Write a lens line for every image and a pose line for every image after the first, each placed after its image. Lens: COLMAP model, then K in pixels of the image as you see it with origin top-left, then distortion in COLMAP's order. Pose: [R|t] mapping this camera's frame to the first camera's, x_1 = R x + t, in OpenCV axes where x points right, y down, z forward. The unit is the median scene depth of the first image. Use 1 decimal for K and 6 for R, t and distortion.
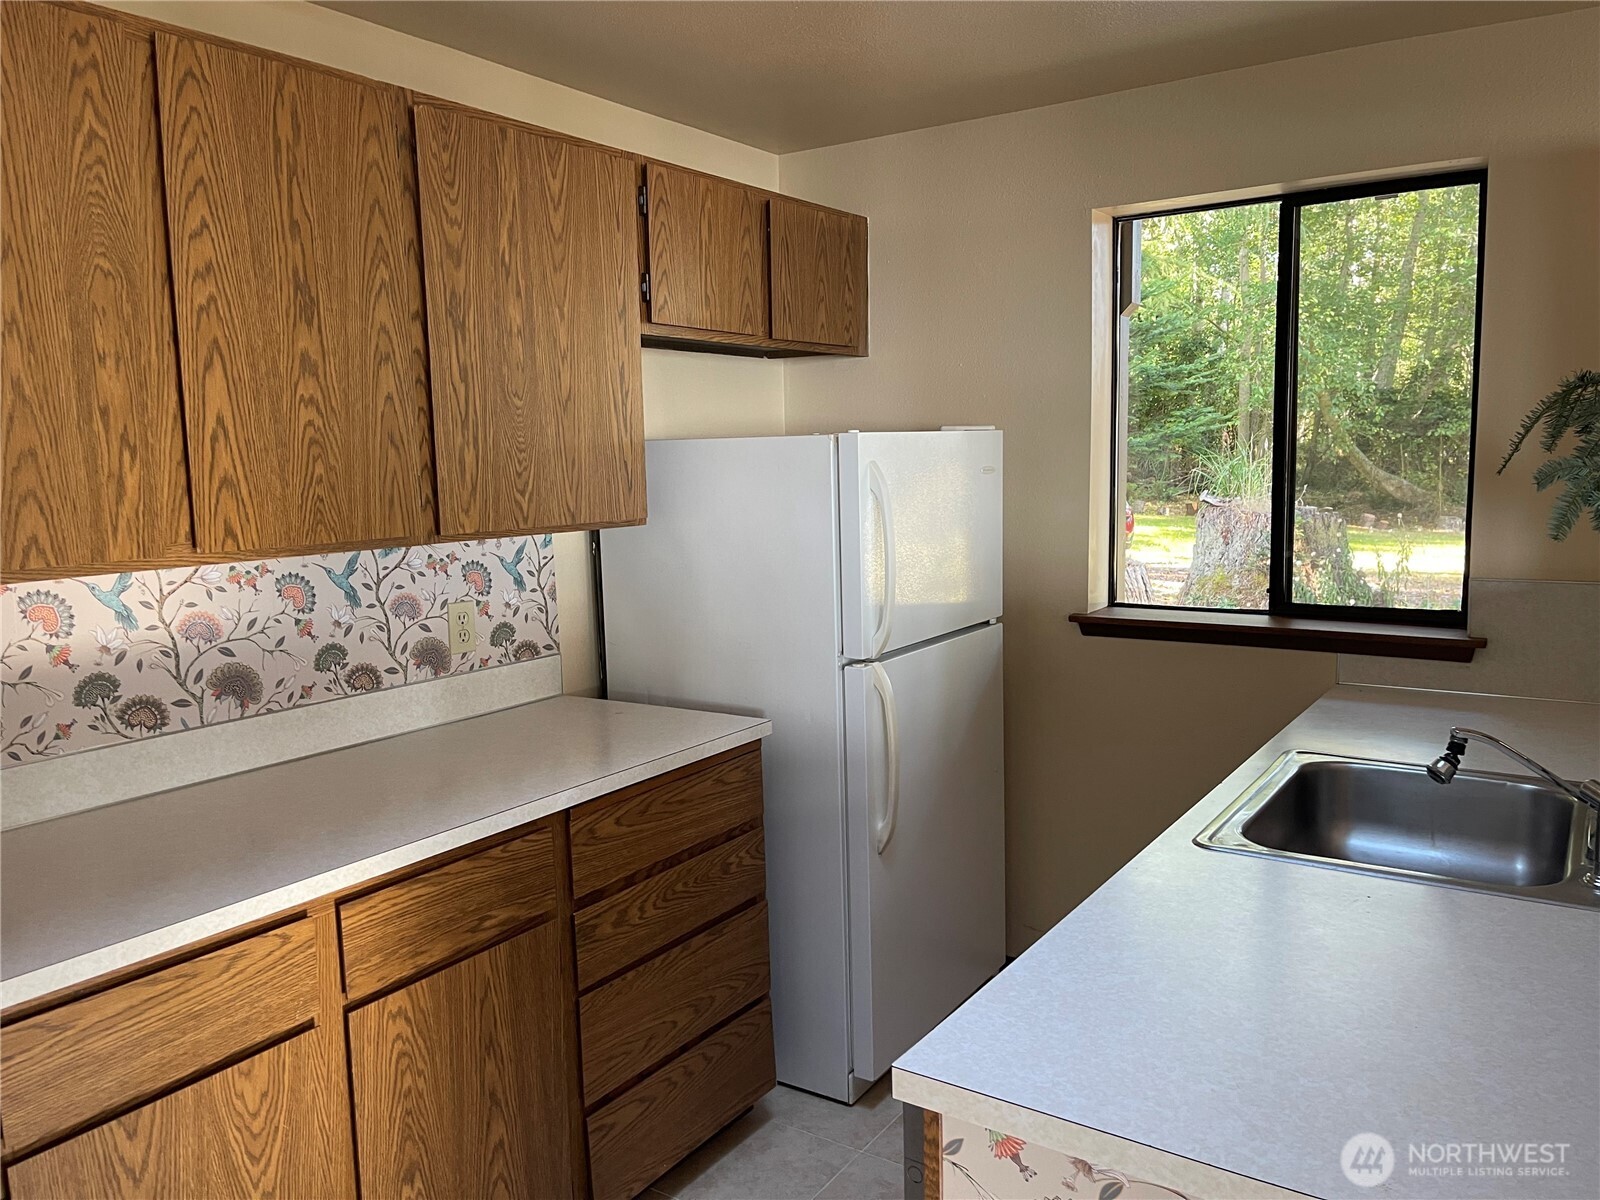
lens RADIAL K [[1209.0, 0, 825.1], [0, 1209.0, 607.9], [0, 0, 1]] dist [0.054771, -0.075891]
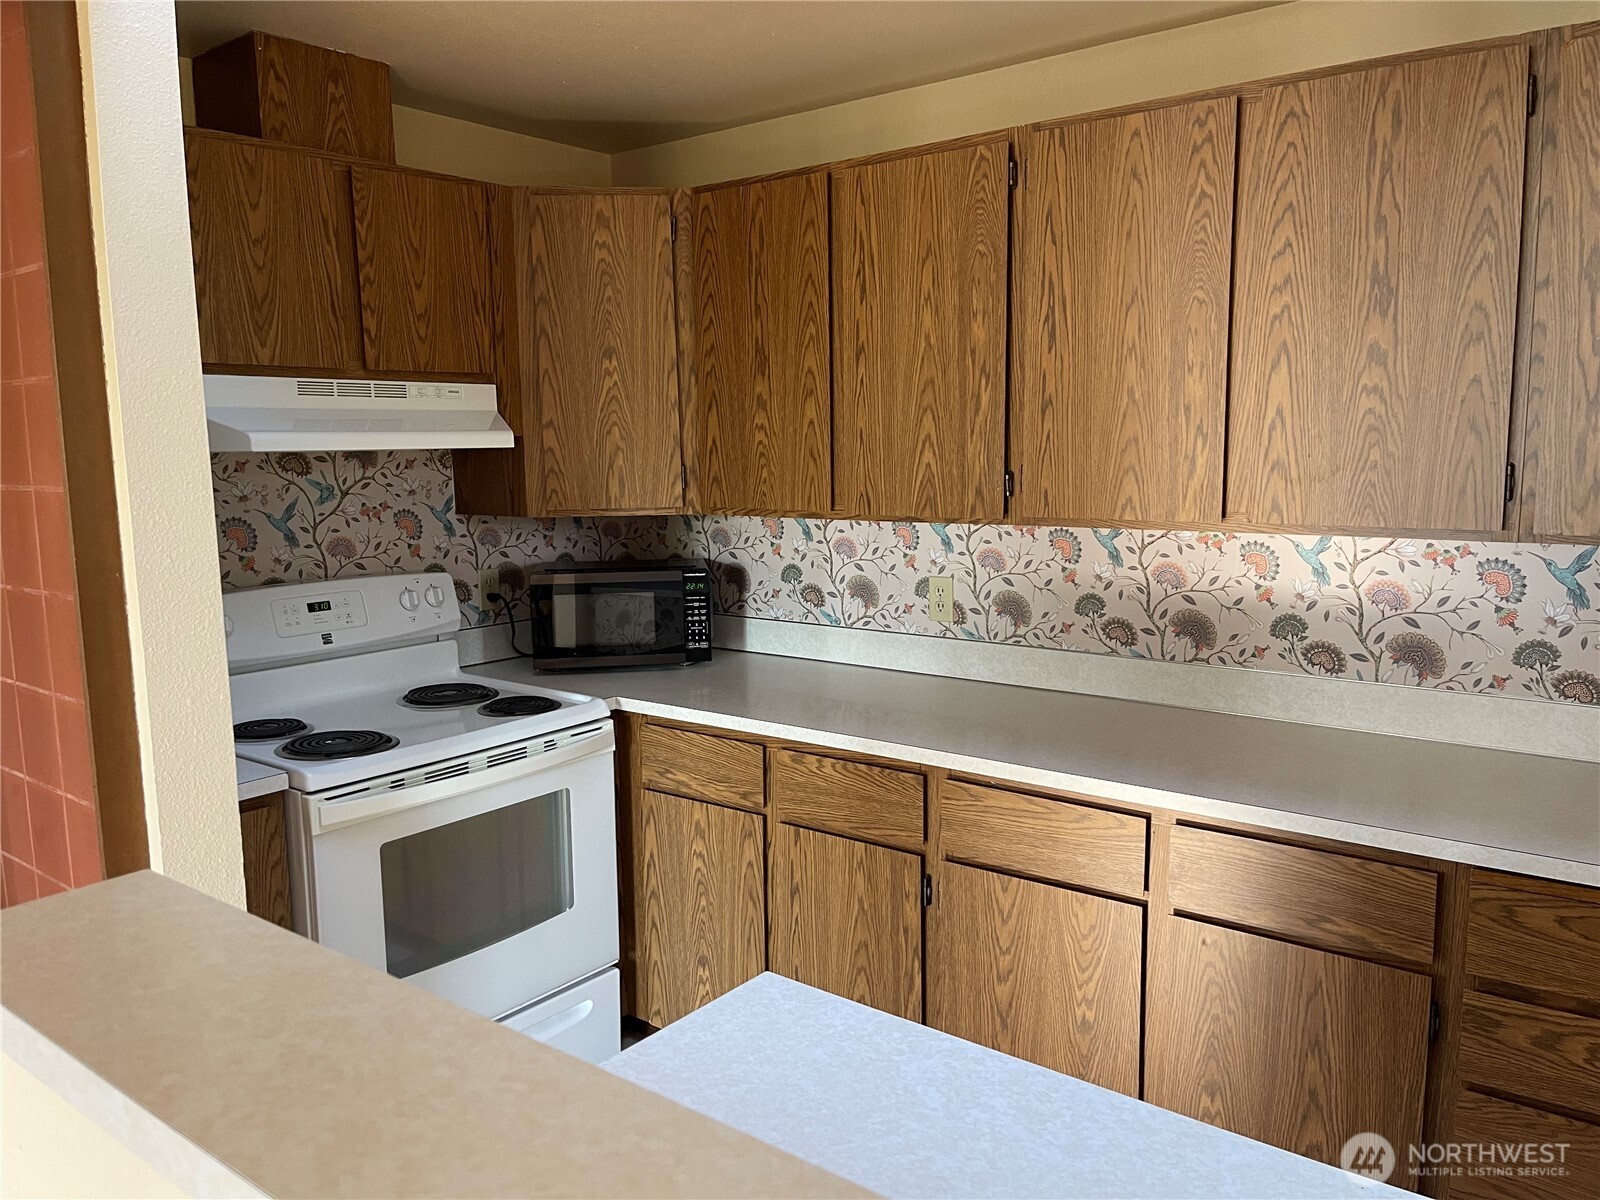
lens RADIAL K [[1209.0, 0, 809.9], [0, 1209.0, 612.9], [0, 0, 1]] dist [0.054771, -0.075891]
pose [[-0.081802, 0.163660, -0.983120, 0.692919], [-0.114018, 0.978412, 0.172363, -0.110565], [0.990105, 0.126193, -0.061376, 0.626743]]
